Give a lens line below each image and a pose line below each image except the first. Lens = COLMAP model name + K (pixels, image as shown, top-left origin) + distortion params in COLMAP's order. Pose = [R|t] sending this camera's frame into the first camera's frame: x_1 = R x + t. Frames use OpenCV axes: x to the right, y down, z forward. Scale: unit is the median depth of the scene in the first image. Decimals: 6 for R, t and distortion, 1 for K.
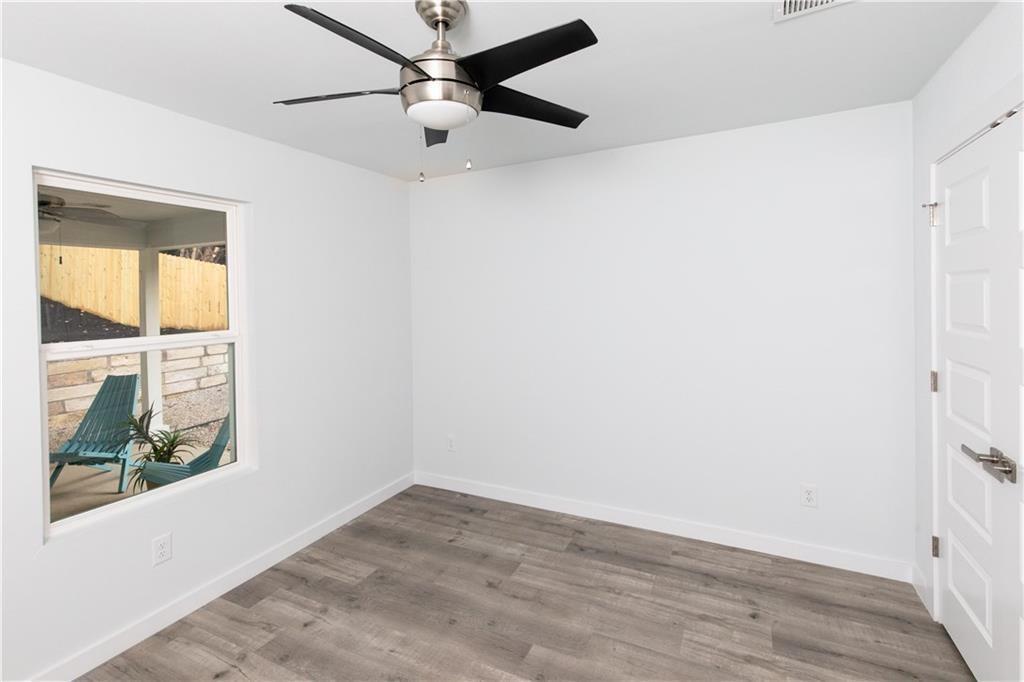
lens RADIAL K [[486.6, 0, 496.9], [0, 486.6, 299.2], [0, 0, 1]] dist [0.000371, 0.000037]
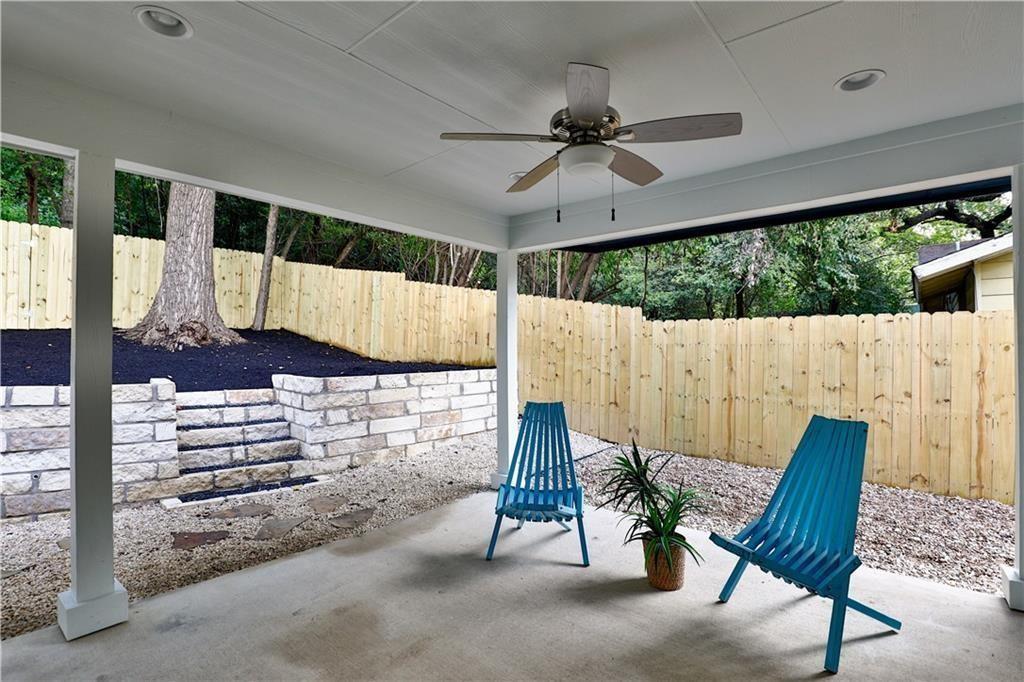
lens RADIAL K [[530.9, 0, 512.1], [0, 530.9, 336.3], [0, 0, 1]] dist [-0.028092, -0.003026]
pose [[0.962587, 0.011567, -0.270726, -0.260534], [-0.018904, 0.999521, -0.024510, 0.032896], [0.270312, 0.028710, 0.962345, 0.087023]]
